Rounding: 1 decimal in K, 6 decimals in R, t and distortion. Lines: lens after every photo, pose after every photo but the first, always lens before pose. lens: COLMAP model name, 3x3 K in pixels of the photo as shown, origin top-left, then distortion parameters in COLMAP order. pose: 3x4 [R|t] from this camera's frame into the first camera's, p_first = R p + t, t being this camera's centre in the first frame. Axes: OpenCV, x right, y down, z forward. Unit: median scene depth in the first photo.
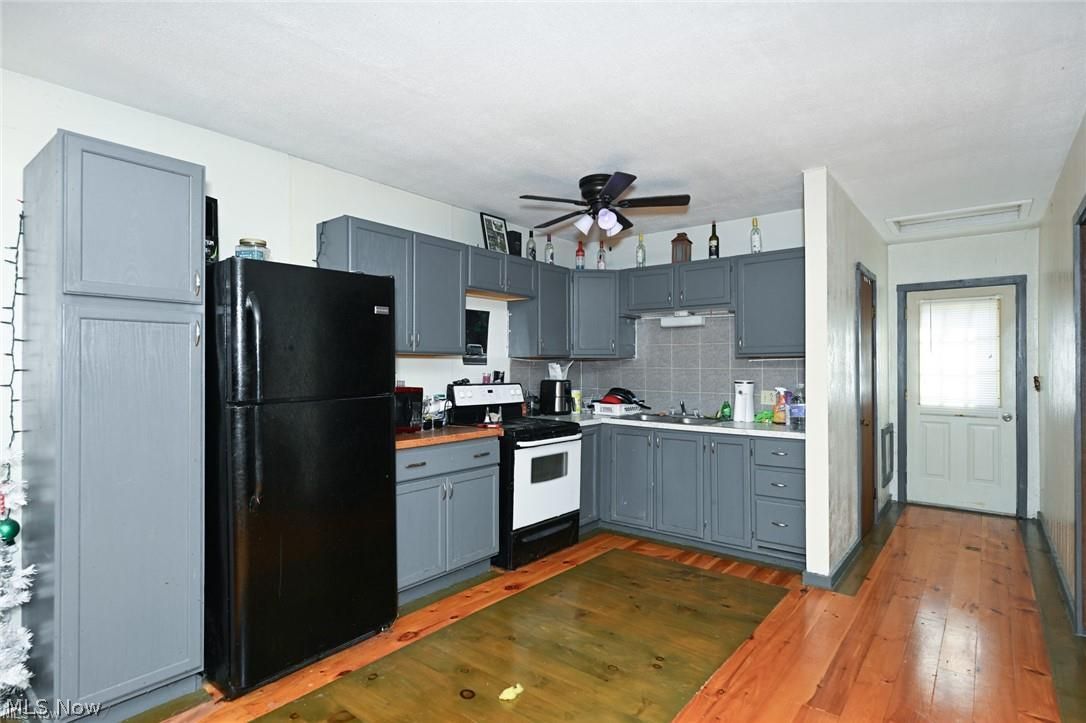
lens RADIAL K [[554.1, 0, 548.8], [0, 554.1, 361.9], [0, 0, 1]] dist [-0.003052, -0.003236]
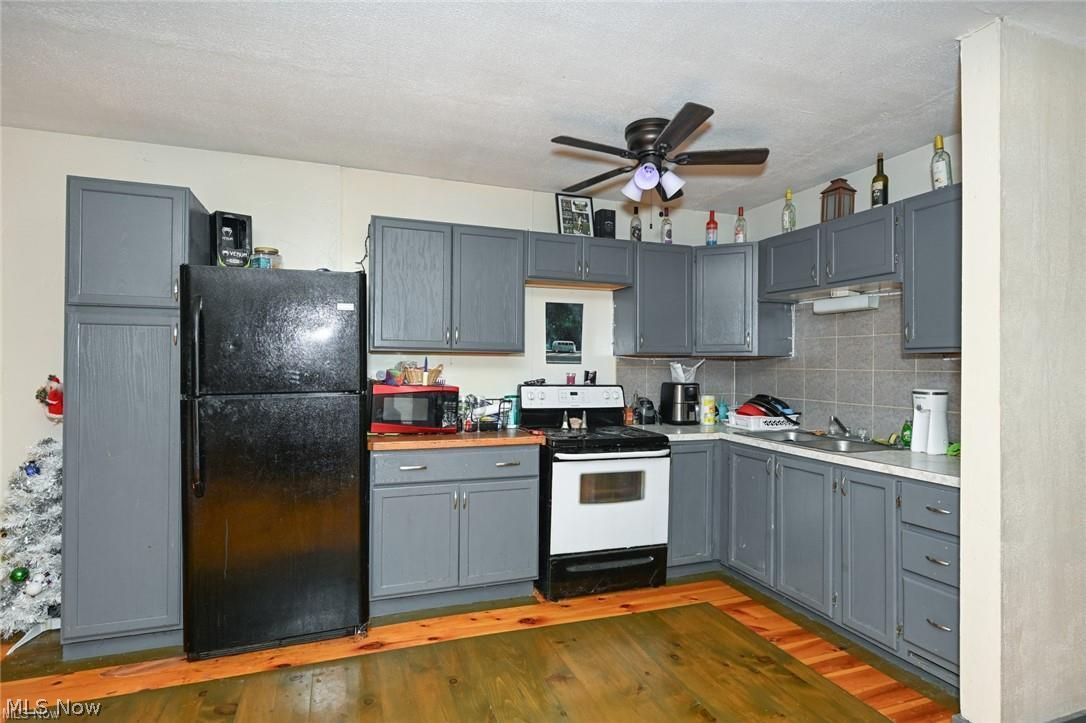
lens RADIAL K [[554.1, 0, 540.3], [0, 554.1, 364.0], [0, 0, 1]] dist [-0.003052, -0.003236]
pose [[0.851581, 0.004132, -0.524206, 0.322503], [-0.002426, 0.999989, 0.003940, 0.002320], [0.524217, -0.002084, 0.851582, 0.221451]]
